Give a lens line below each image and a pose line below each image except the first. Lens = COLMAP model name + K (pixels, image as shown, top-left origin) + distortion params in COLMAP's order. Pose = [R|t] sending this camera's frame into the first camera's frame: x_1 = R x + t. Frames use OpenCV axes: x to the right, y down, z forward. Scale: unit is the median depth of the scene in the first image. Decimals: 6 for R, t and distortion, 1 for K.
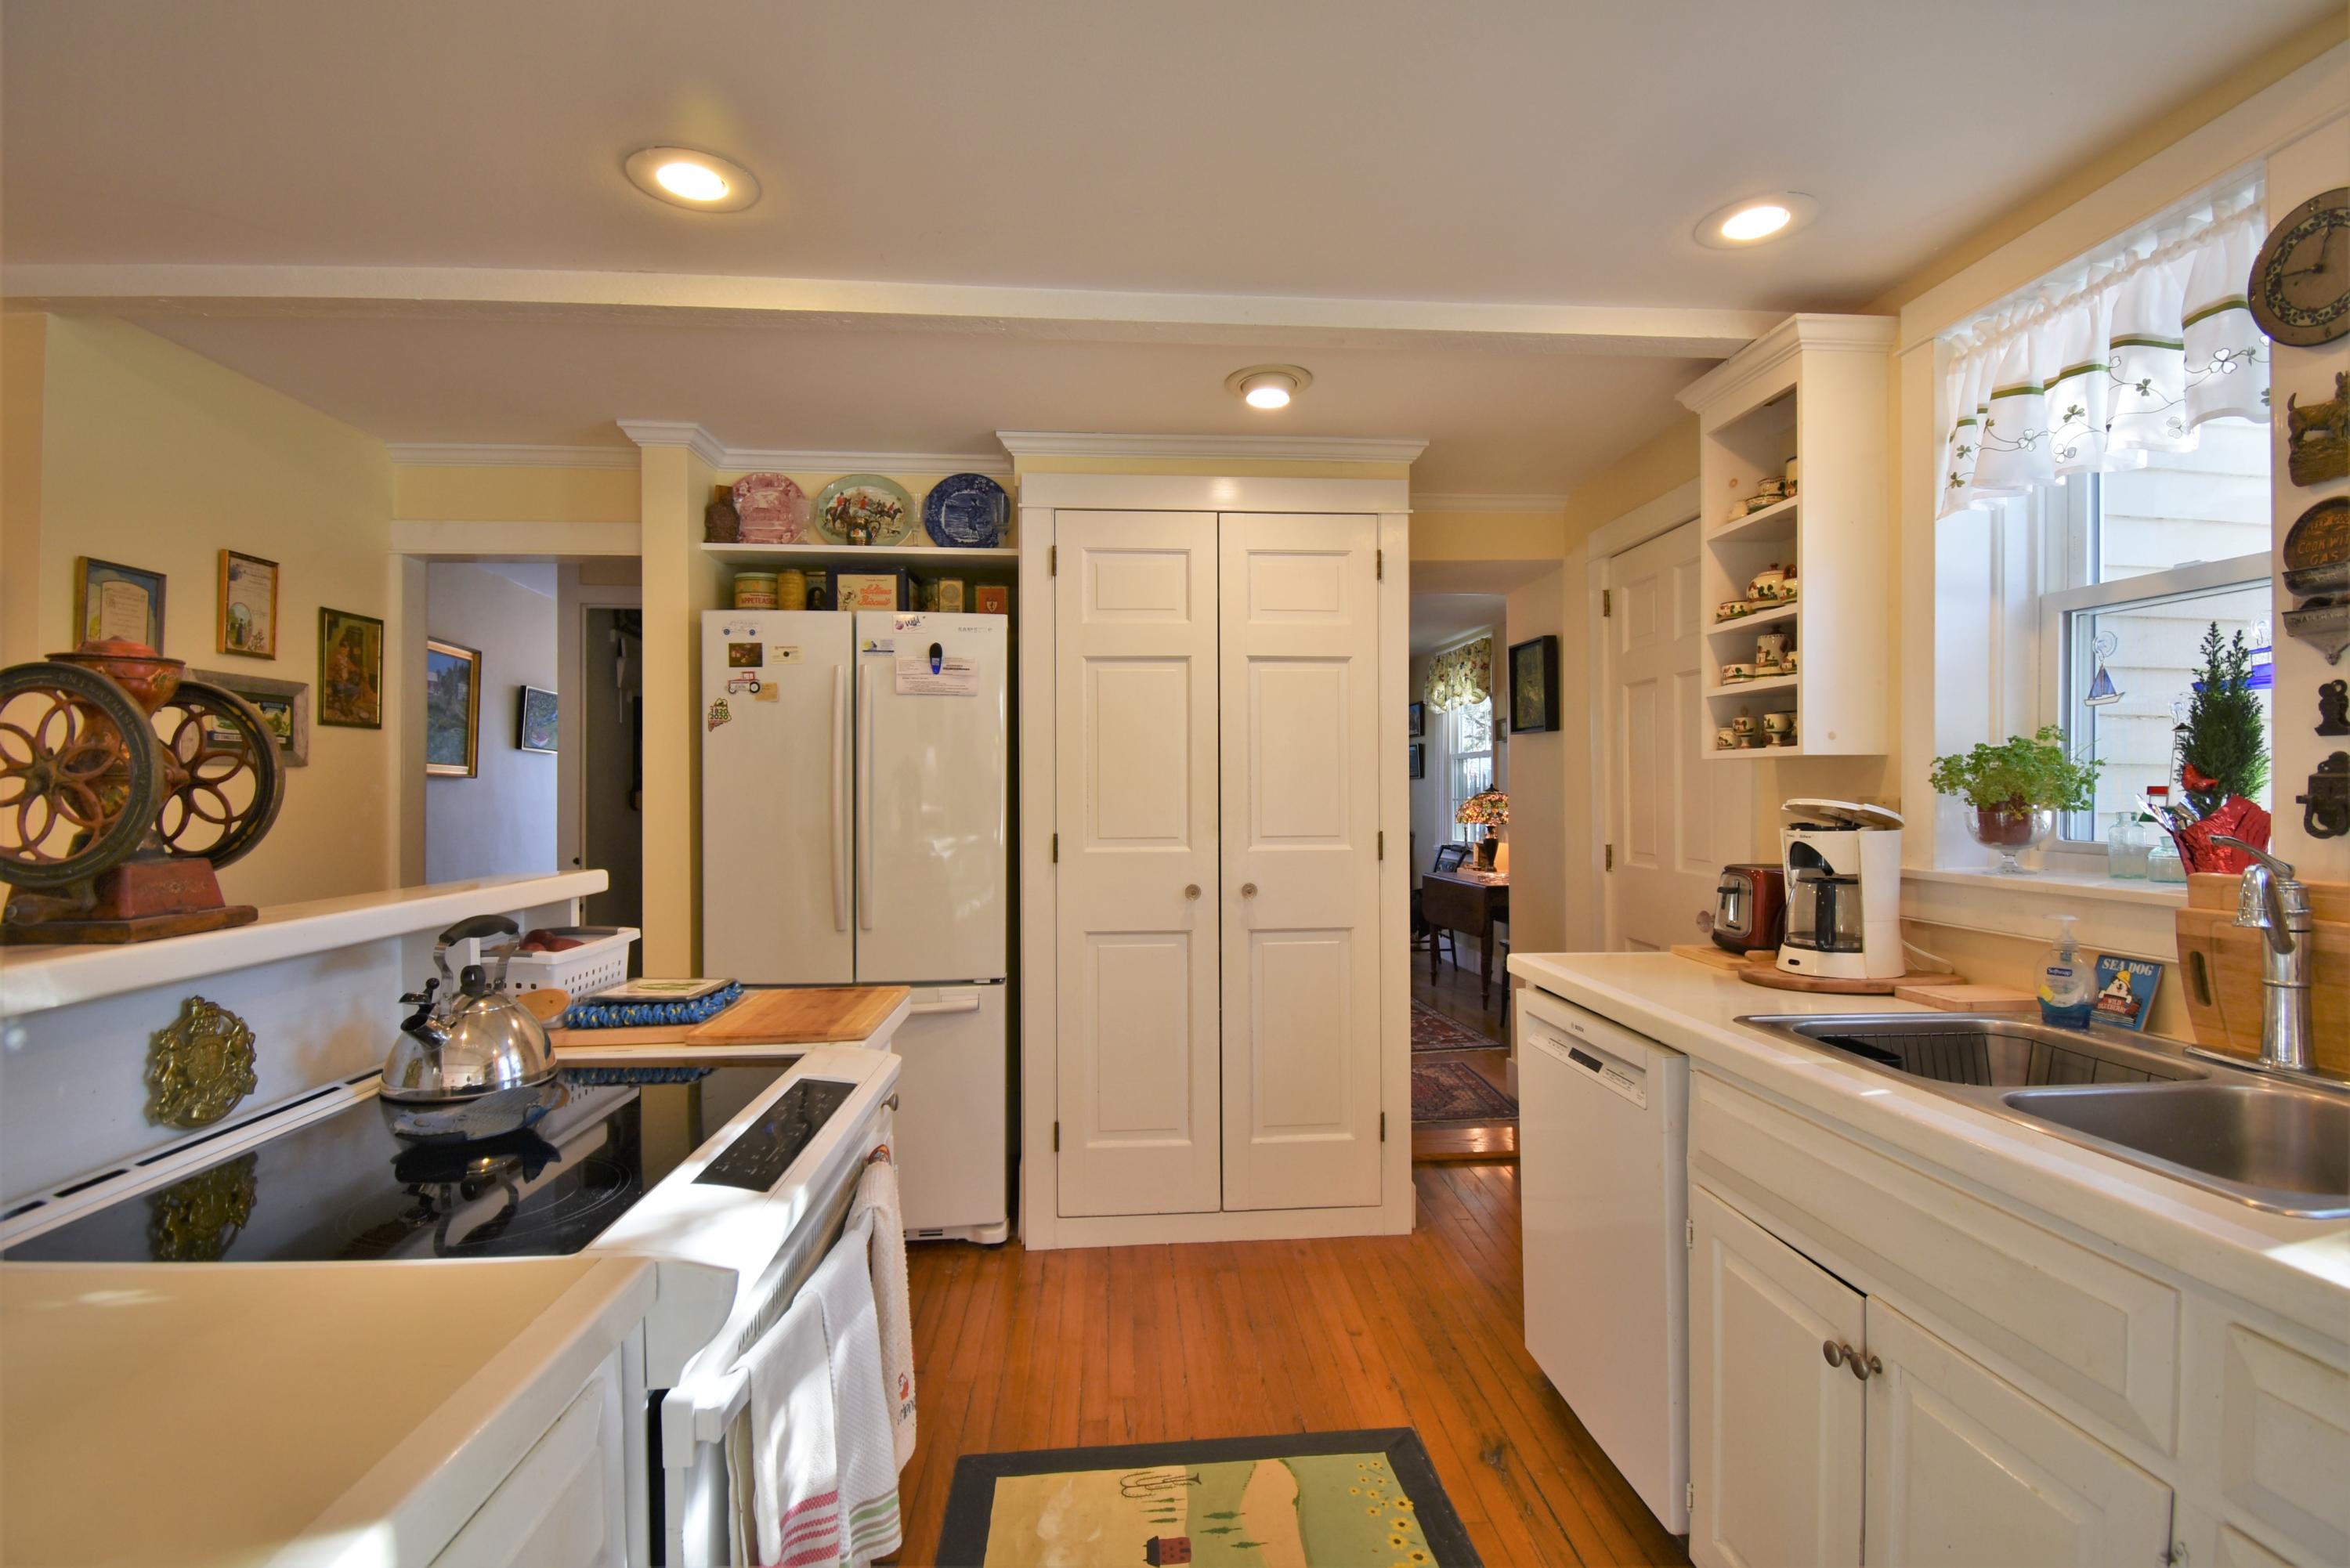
lens RADIAL K [[1066.6, 0, 1175.0], [0, 1066.6, 784.0], [0, 0, 1]] dist [0.018112, -0.022427]
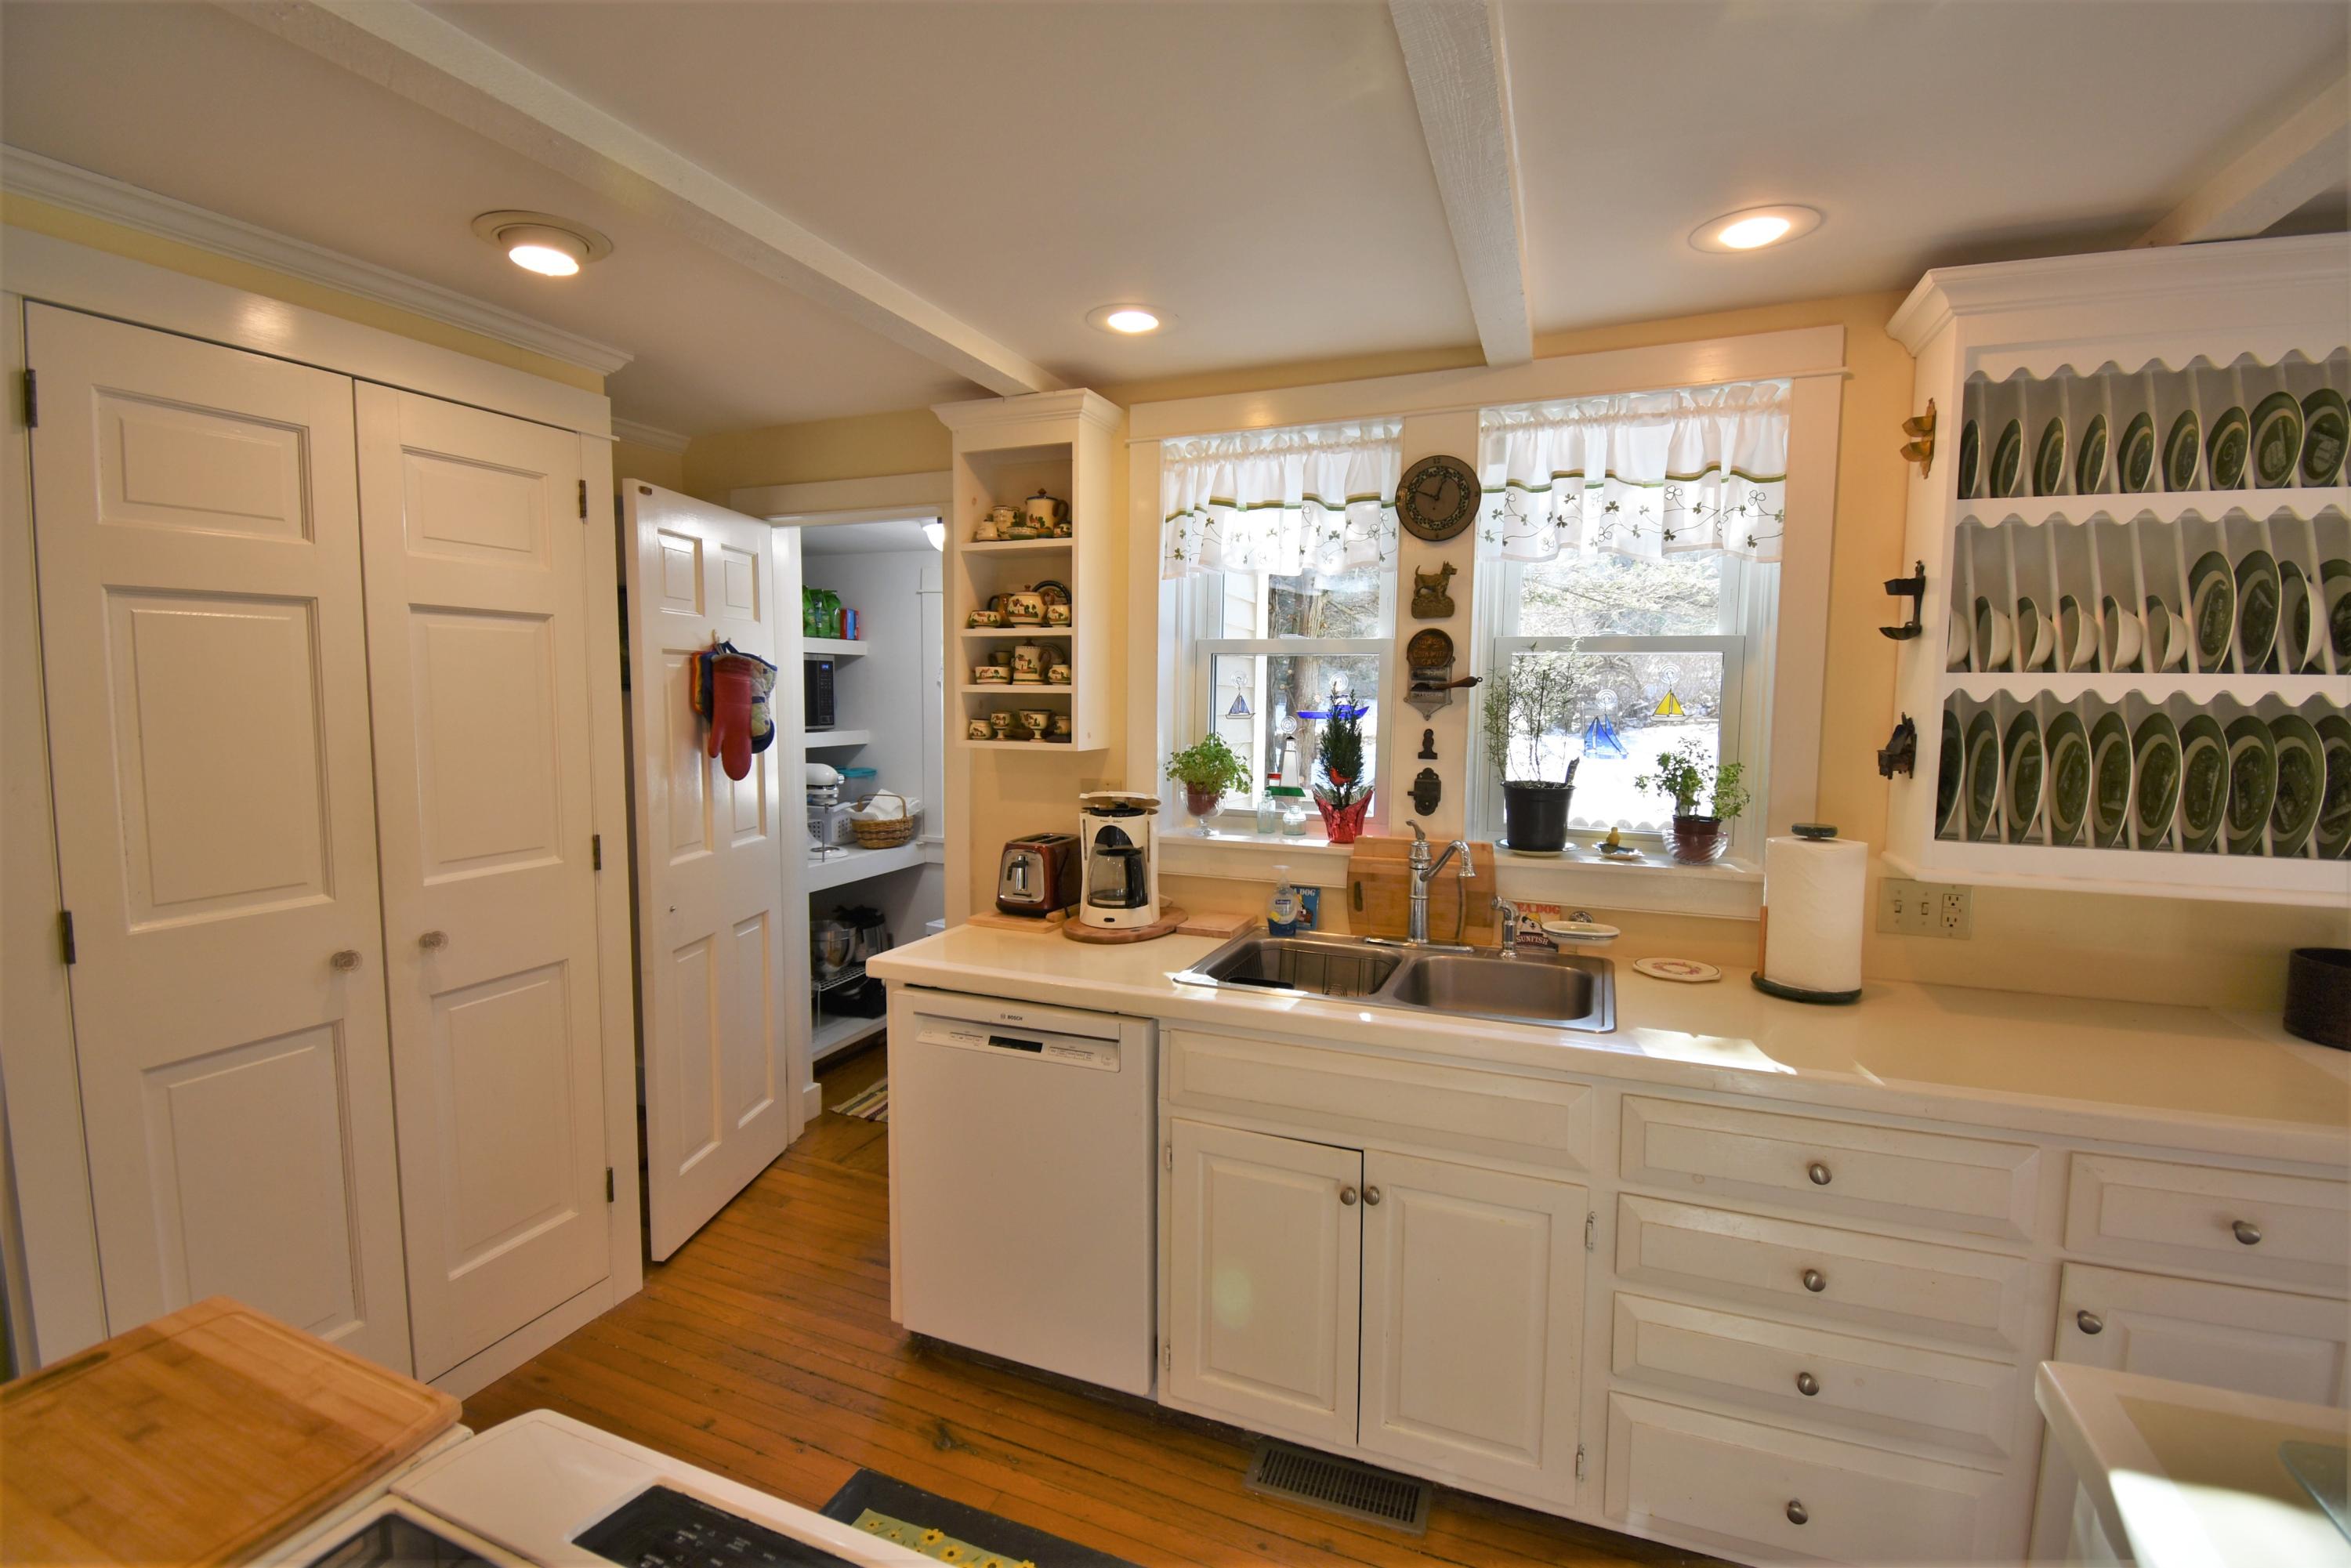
lens RADIAL K [[1033.1, 0, 1175.5], [0, 1033.1, 784.0], [0, 0, 1]] dist [0.021076, -0.024585]
pose [[0.443326, -0.073755, 0.893321, -0.511085], [-0.011670, 0.996050, 0.088027, -0.112177], [-0.896285, -0.049450, 0.440714, 0.424722]]
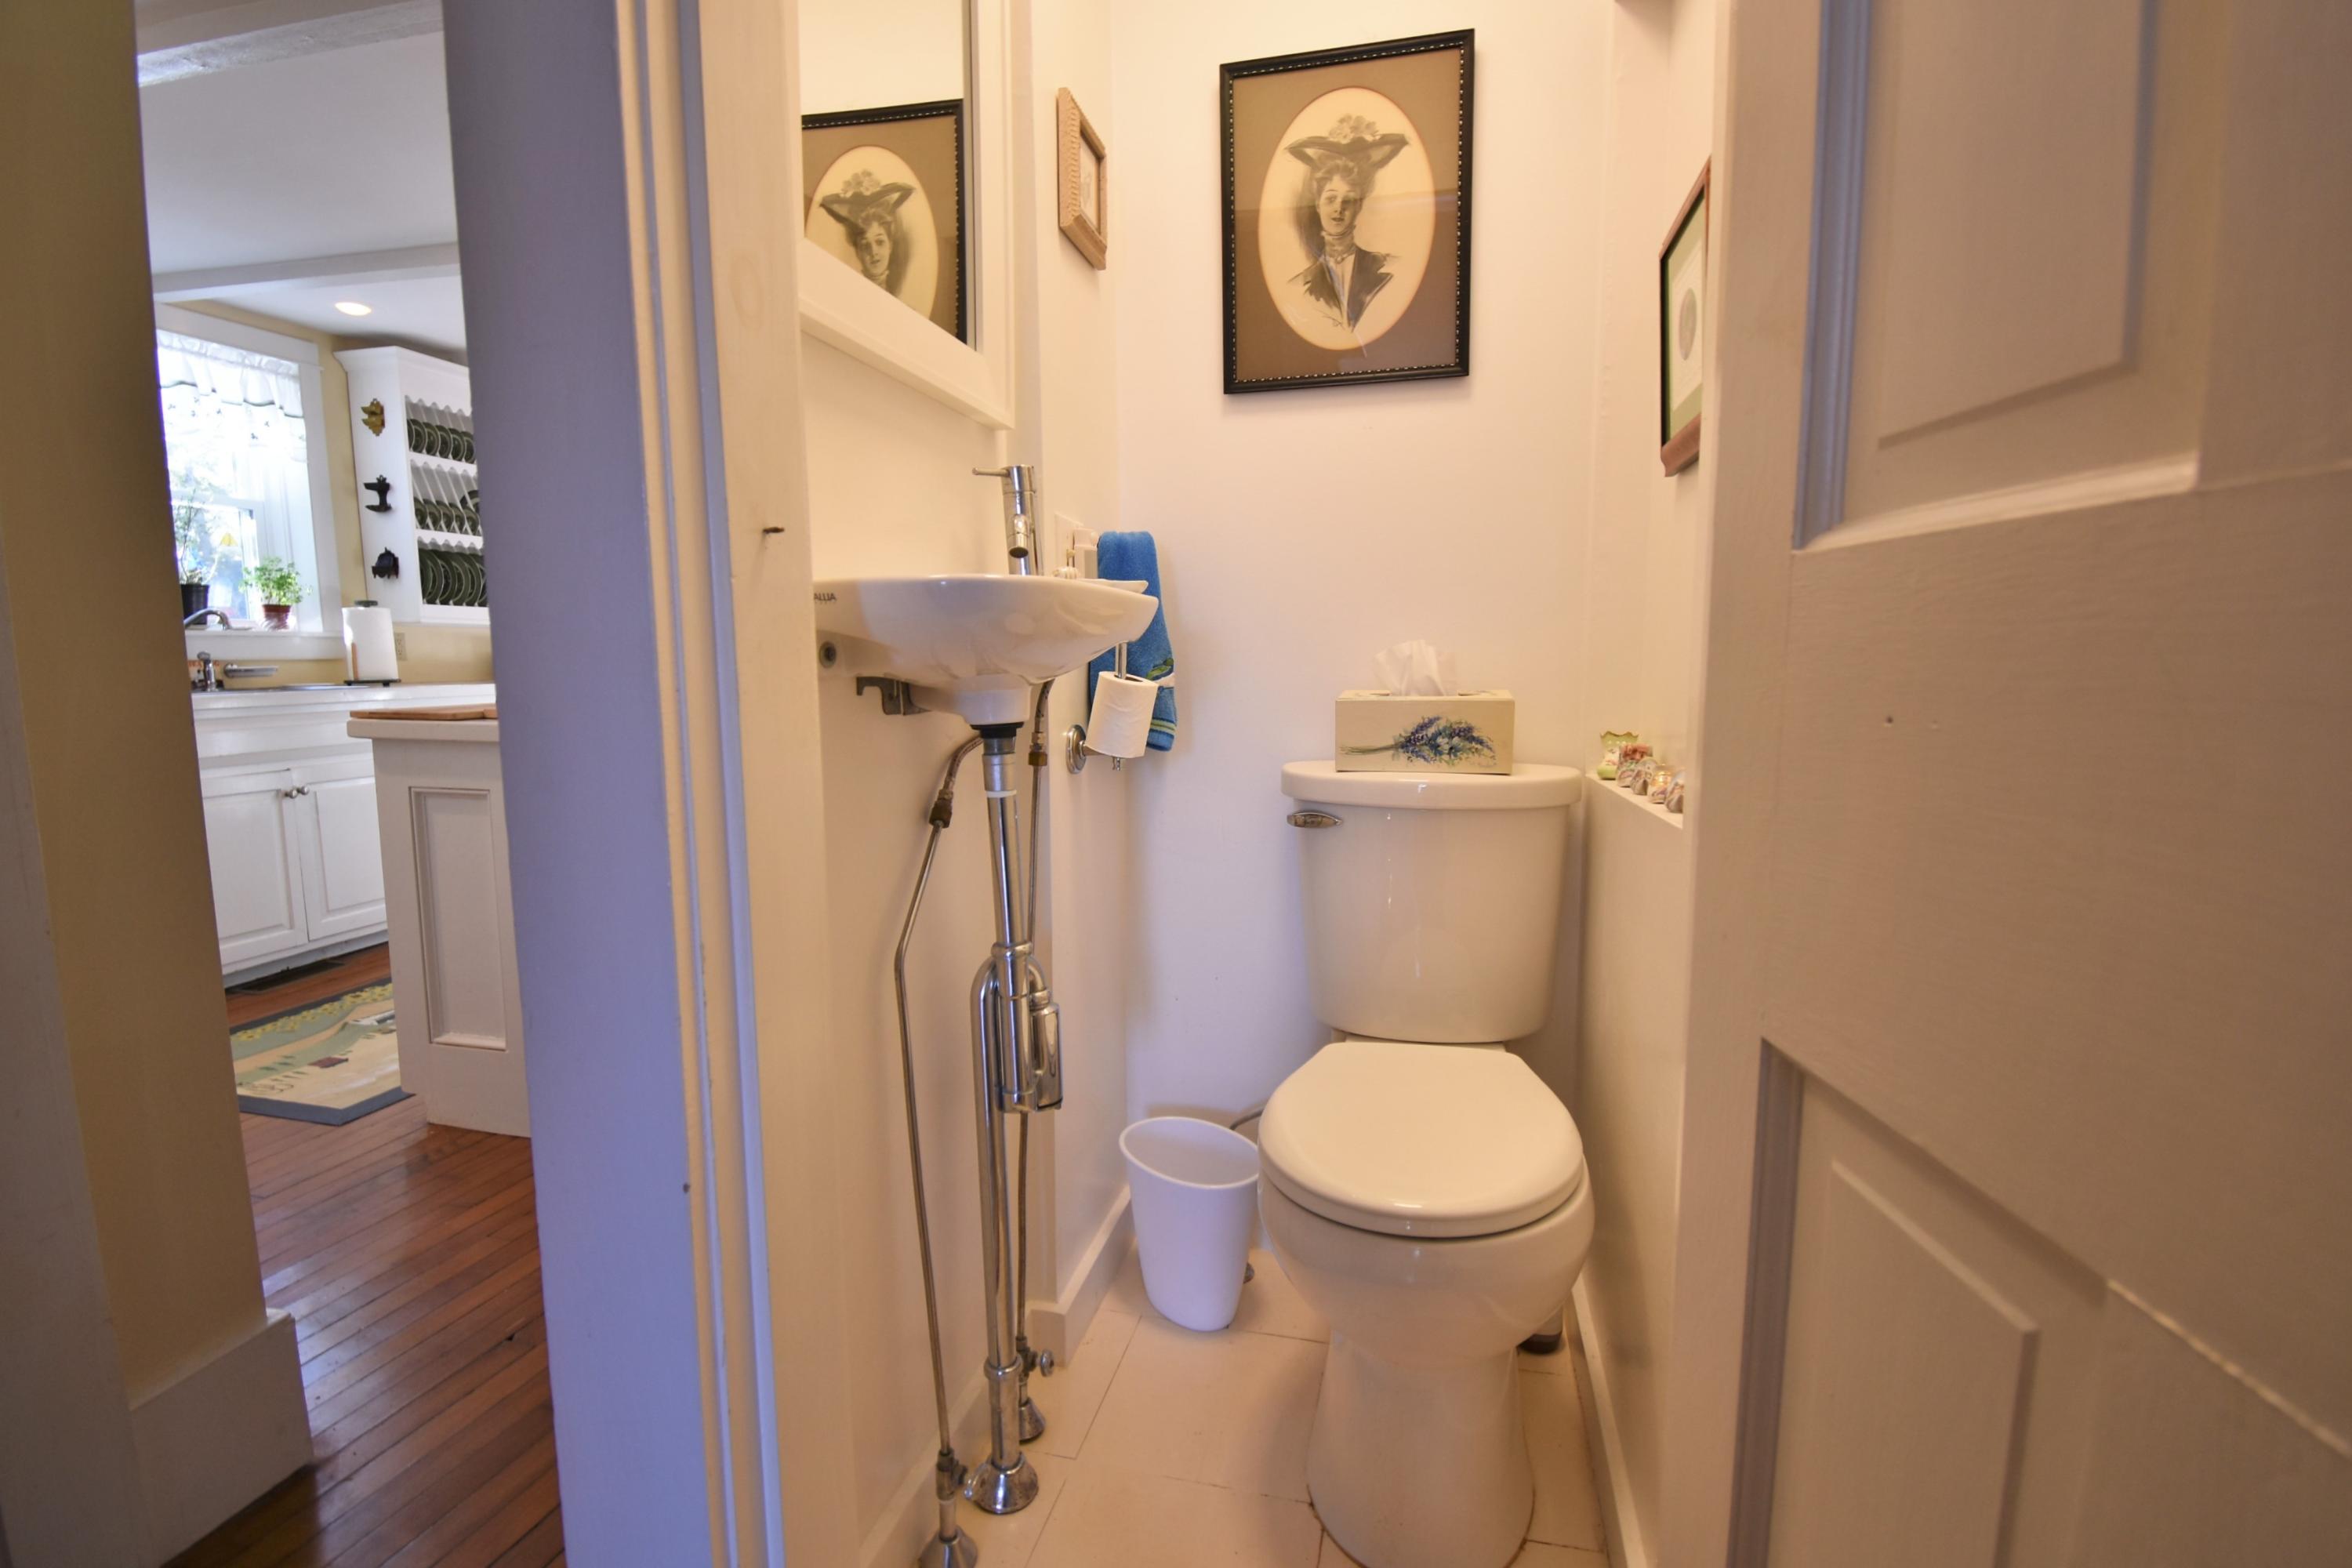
lens RADIAL K [[1067.6, 0, 1176.0], [0, 1067.6, 784.0], [0, 0, 1]] dist [0.018112, -0.022427]
pose [[-0.962617, -0.022089, 0.269966, -1.505164], [0.008171, 0.993848, 0.110450, 0.162379], [-0.270745, 0.108527, -0.956514, 2.018338]]
